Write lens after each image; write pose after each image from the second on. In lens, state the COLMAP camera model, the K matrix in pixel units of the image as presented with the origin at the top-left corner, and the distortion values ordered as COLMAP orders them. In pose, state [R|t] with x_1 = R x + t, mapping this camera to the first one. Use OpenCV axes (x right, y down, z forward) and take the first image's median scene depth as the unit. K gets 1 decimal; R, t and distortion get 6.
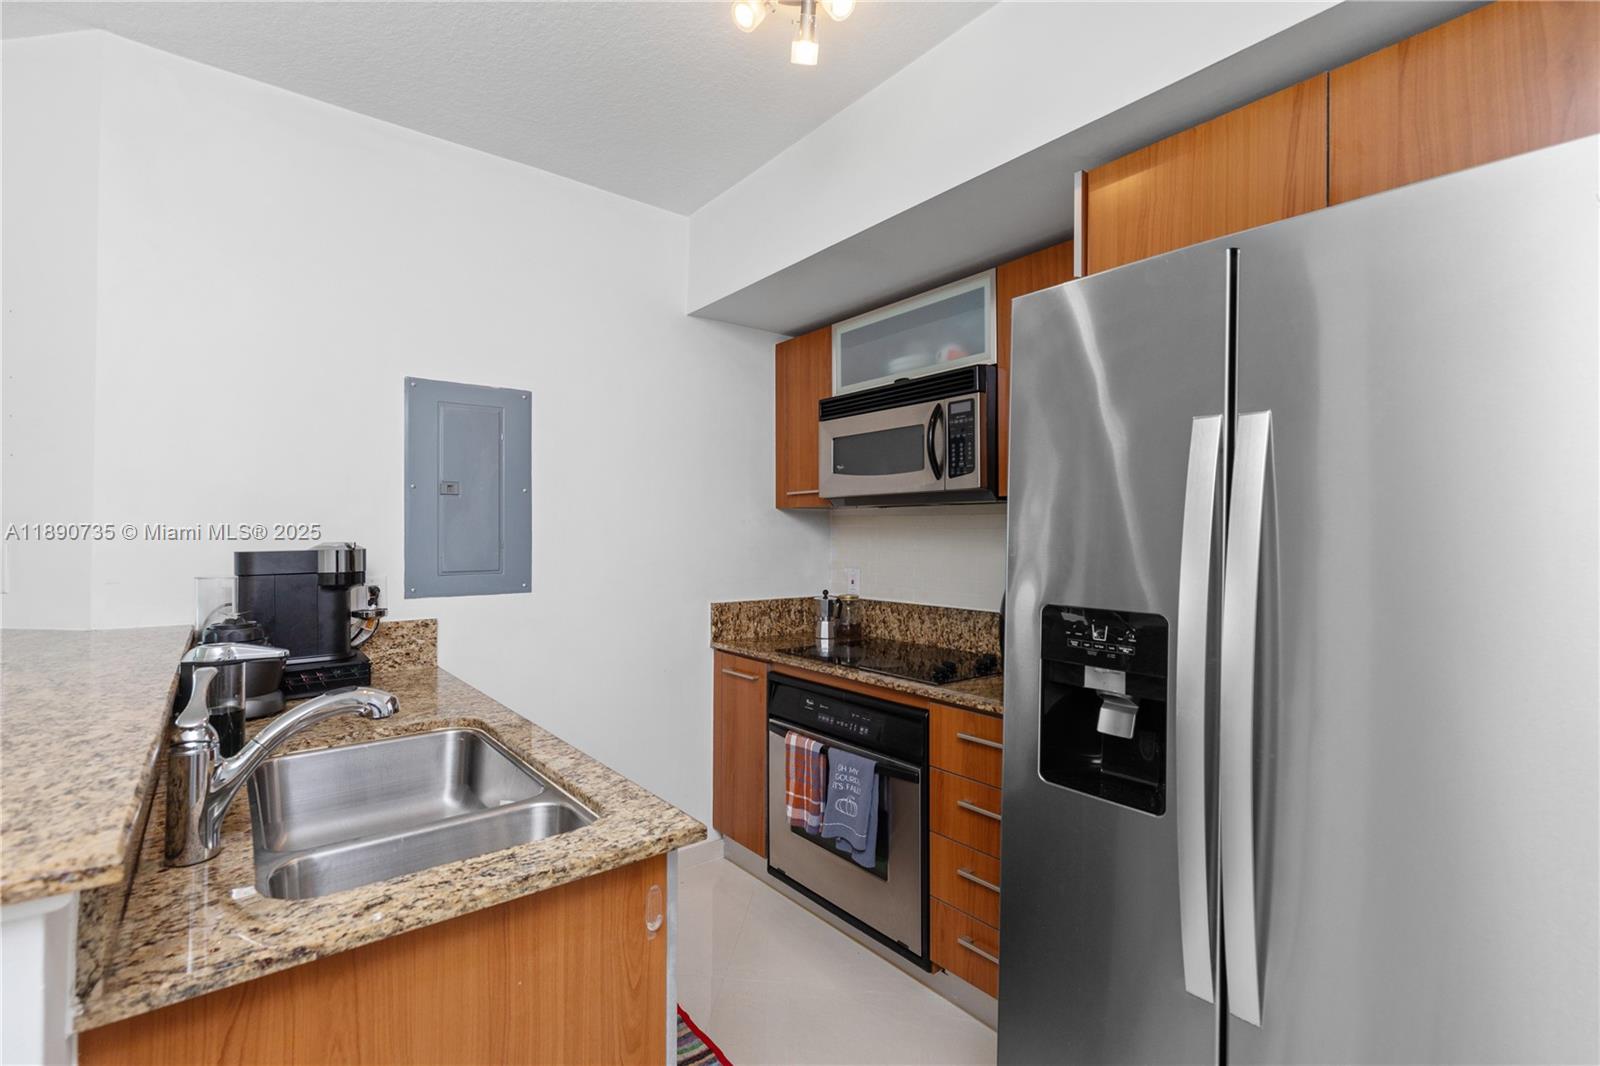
lens RADIAL K [[729.9, 0, 801.2], [0, 729.9, 526.1], [0, 0, 1]] dist [0.010108, -0.001942]
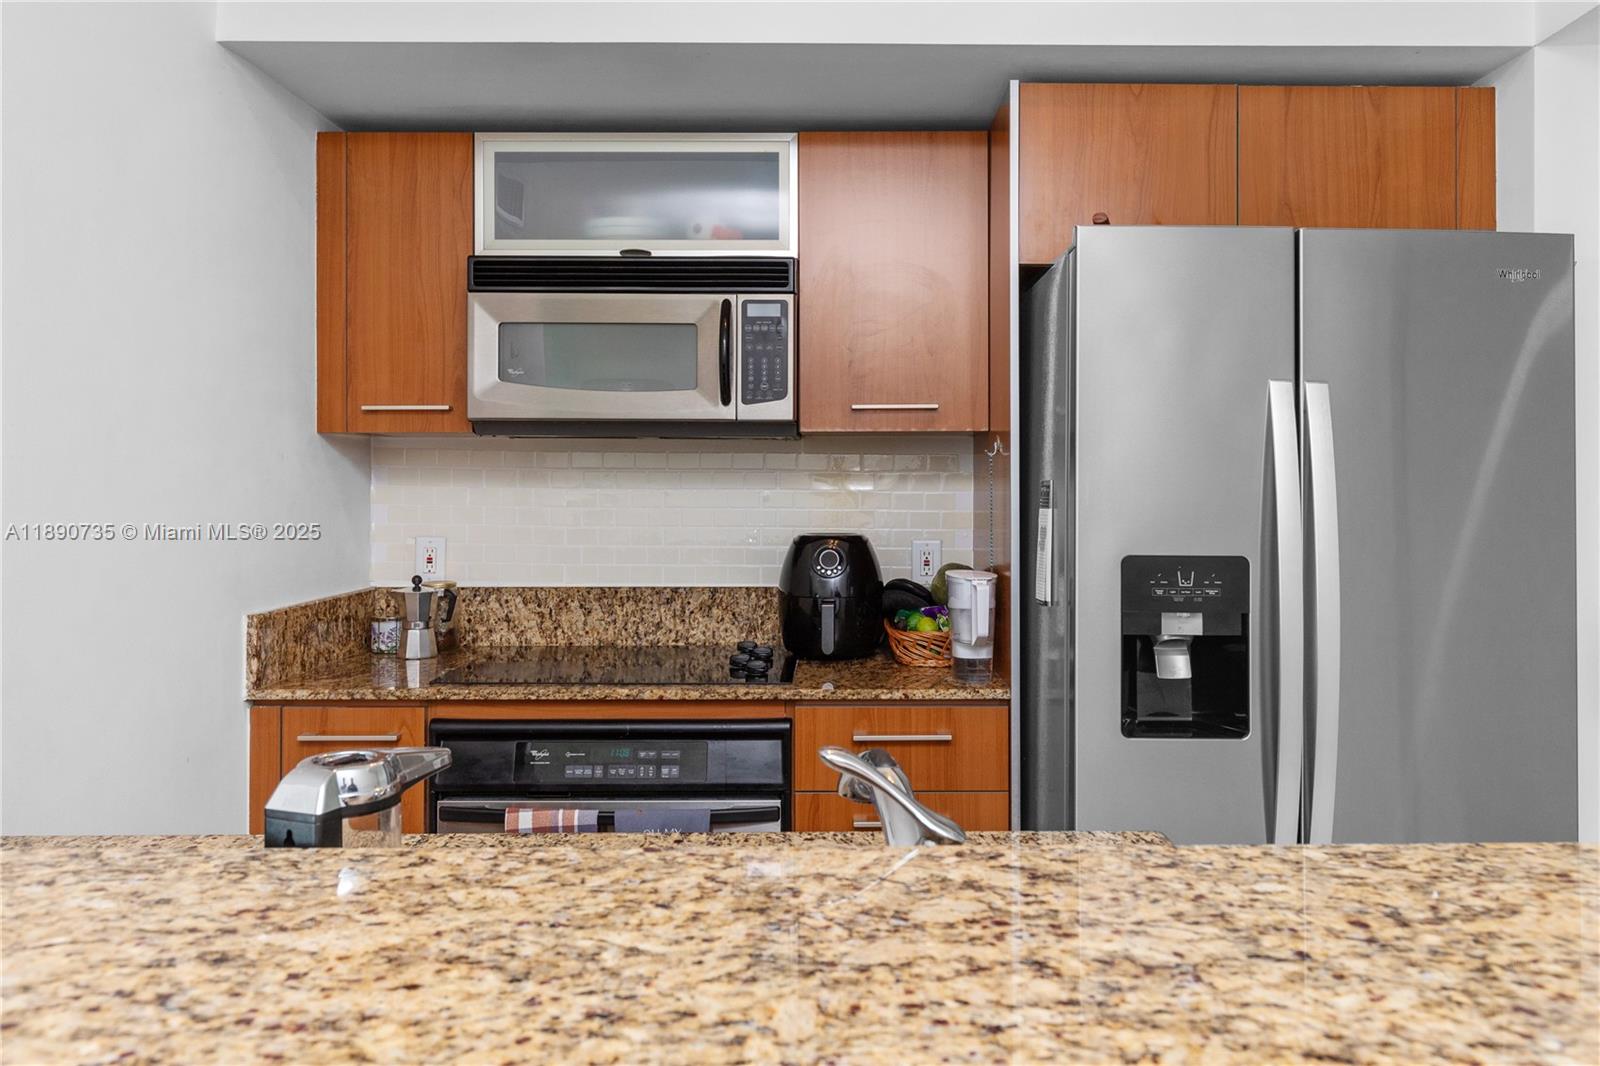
lens RADIAL K [[1141.4, 0, 842.1], [0, 1141.4, 473.8], [0, 0, 1]] dist [0.005875, -0.000249]
pose [[0.605826, 0.004428, 0.795585, -0.622030], [-0.010506, 0.999942, 0.002435, 0.000071], [-0.795528, -0.009834, 0.605837, 0.222714]]
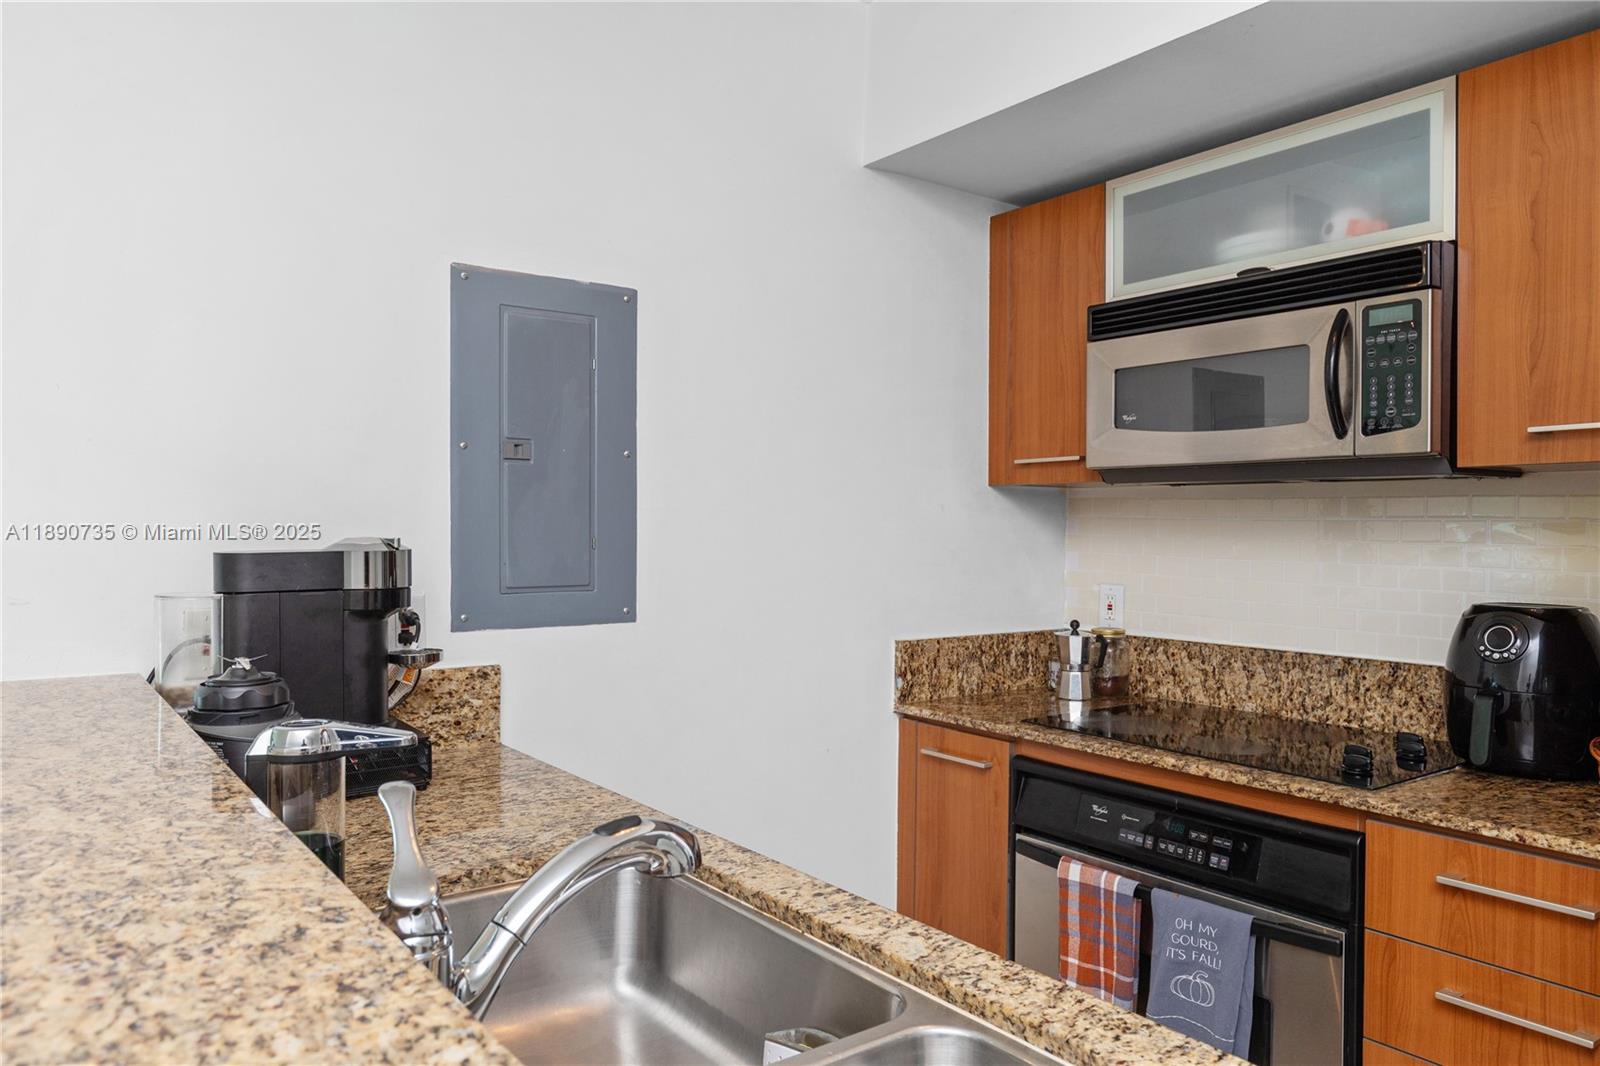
lens RADIAL K [[1095.3, 0, 800.6], [0, 1095.3, 532.8], [0, 0, 1]] dist [0.001285, -0.005416]
pose [[0.999602, 0.007486, -0.027186, -0.218127], [-0.007011, 0.999822, 0.017529, -0.000049], [0.027312, -0.017332, 0.999477, 0.101486]]
